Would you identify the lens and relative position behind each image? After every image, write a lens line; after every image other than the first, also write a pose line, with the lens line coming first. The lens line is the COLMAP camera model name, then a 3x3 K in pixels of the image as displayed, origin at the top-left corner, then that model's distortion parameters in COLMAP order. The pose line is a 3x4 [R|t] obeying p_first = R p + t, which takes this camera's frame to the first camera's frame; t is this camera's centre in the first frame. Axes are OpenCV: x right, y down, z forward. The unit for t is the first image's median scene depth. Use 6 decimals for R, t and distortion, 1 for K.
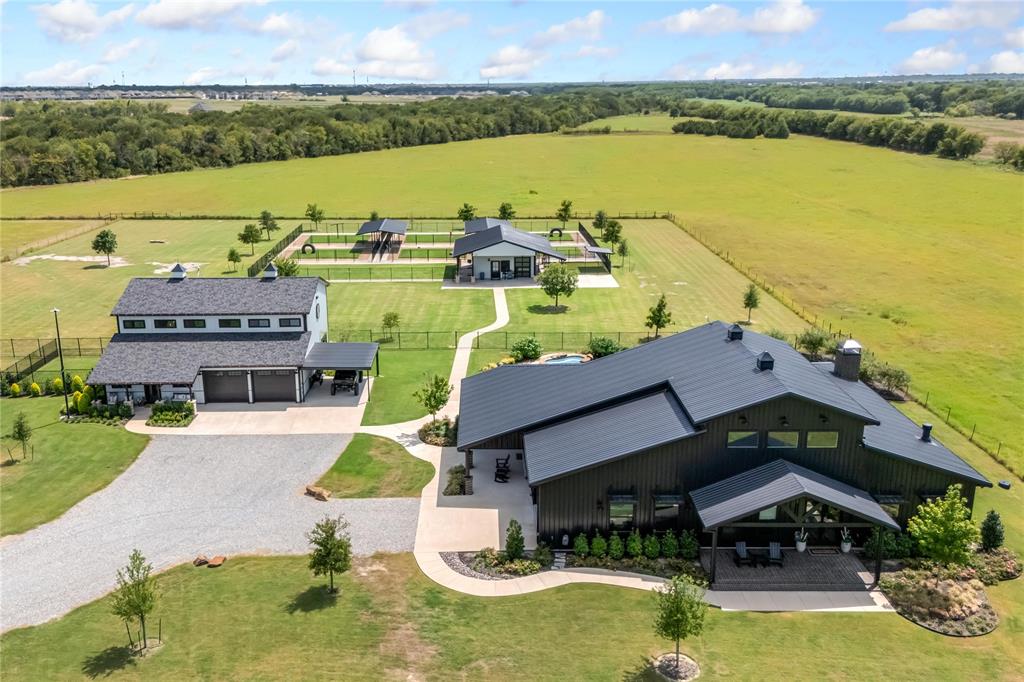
lens RADIAL K [[913.7, 0, 494.5], [0, 913.7, 341.4], [0, 0, 1]] dist [0.114400, -0.151279]
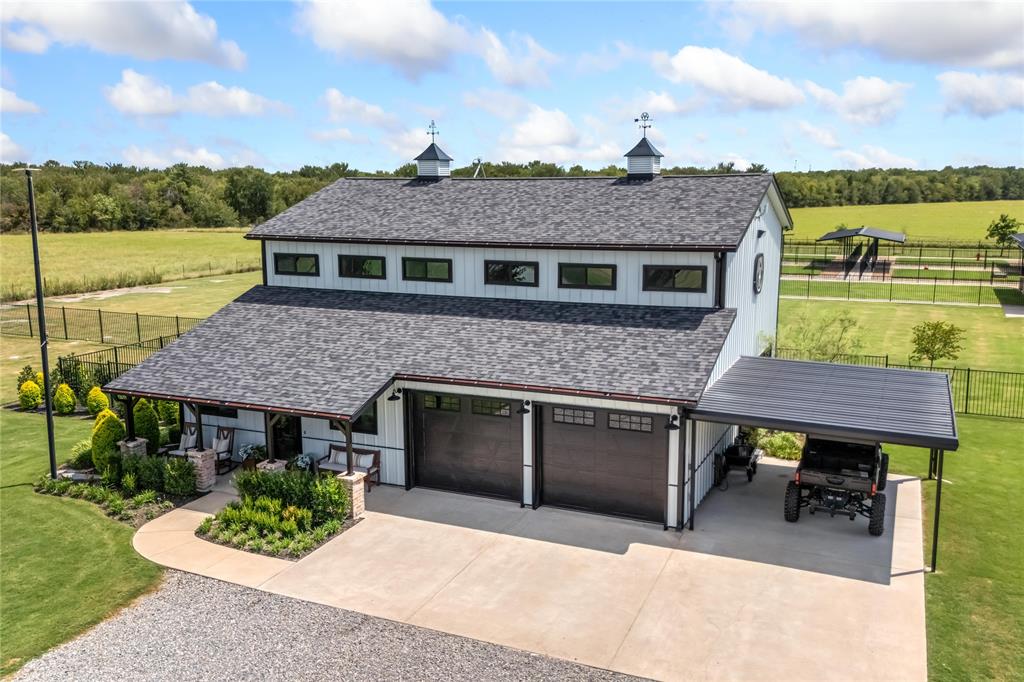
lens RADIAL K [[913.7, 0, 494.5], [0, 913.7, 341.4], [0, 0, 1]] dist [0.114400, -0.151279]
pose [[0.898576, 0.072685, -0.432756, -0.072234], [-0.113215, 0.991199, -0.068600, 0.017095], [0.423962, 0.110637, 0.898897, 0.360317]]
